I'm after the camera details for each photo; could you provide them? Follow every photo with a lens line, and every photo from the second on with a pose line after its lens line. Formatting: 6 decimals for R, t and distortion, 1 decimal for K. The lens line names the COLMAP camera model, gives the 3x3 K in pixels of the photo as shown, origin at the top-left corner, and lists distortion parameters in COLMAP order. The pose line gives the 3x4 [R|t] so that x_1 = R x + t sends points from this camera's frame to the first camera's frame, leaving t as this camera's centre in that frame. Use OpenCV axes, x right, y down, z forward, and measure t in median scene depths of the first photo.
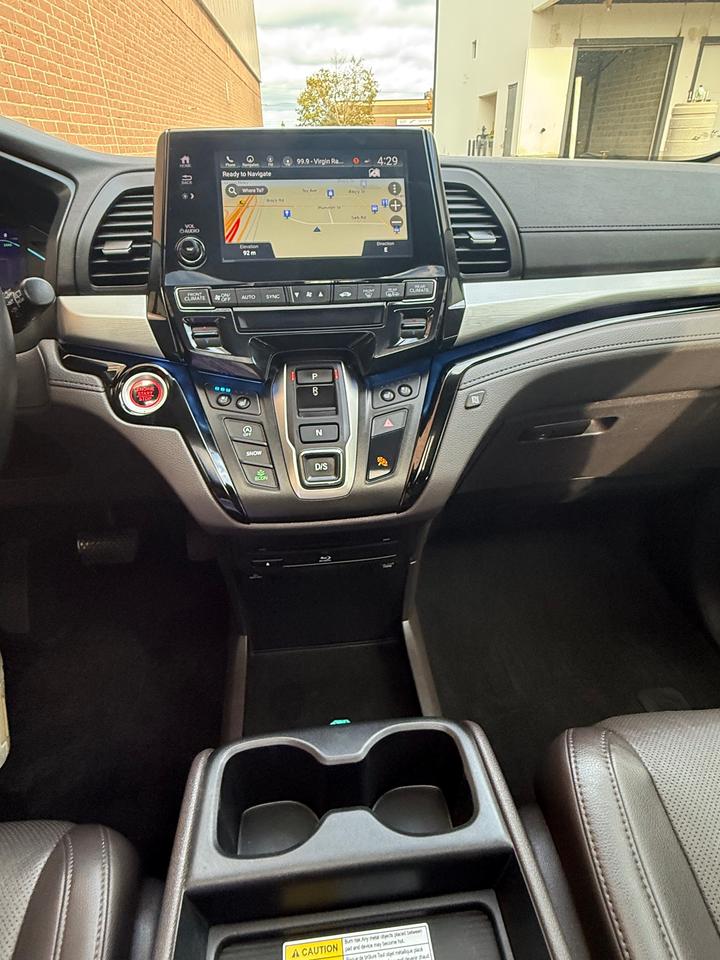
lens RADIAL K [[554.0, 0, 360.0], [0, 554.0, 480.0], [0, 0, 1]] dist [-0.000198, 0.000005]
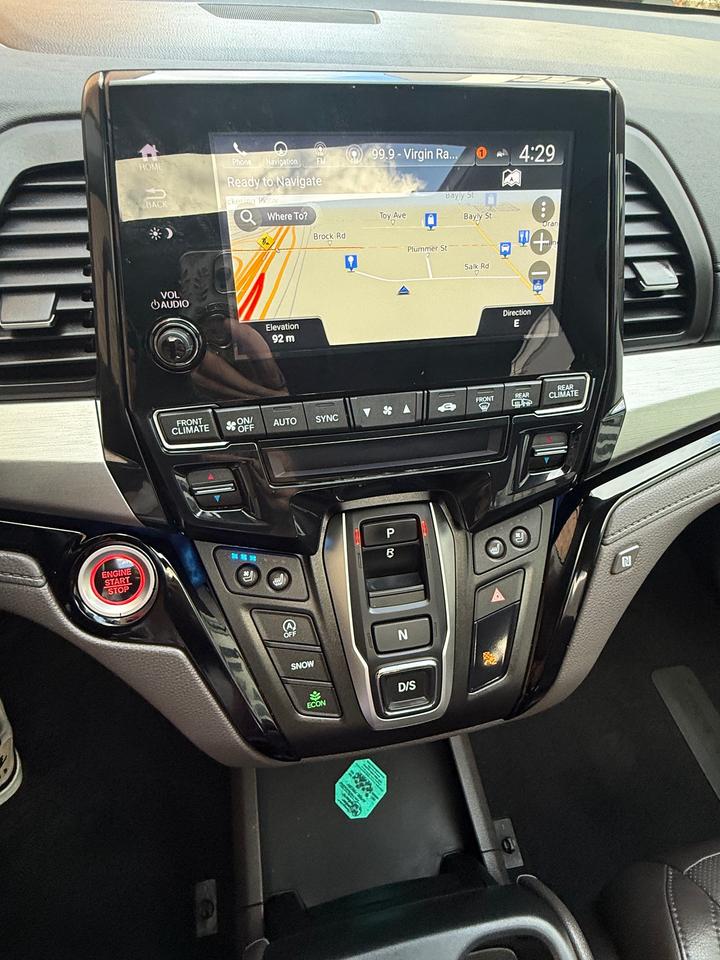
lens RADIAL K [[561.3, 0, 367.0], [0, 561.3, 478.6], [0, 0, 1]] dist [-0.002160, 0.001030]
pose [[0.994928, -0.013810, 0.099642, -0.172282], [-0.016808, 0.953784, 0.300022, -0.440463], [-0.099180, -0.300175, 0.948714, 0.415025]]
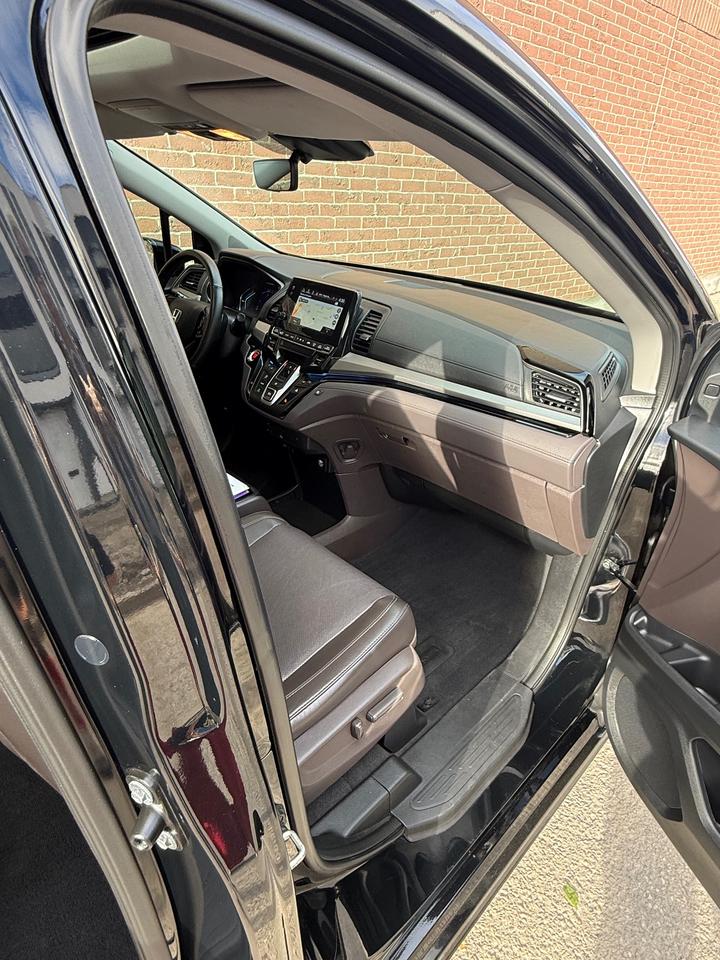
lens RADIAL K [[554.0, 0, 360.0], [0, 554.0, 480.0], [0, 0, 1]] dist [-0.000198, 0.000005]
pose [[0.584327, 0.421762, -0.693311, 2.275557], [-0.457550, 0.876819, 0.147769, -0.262615], [0.670231, 0.230879, 0.705326, -0.585757]]
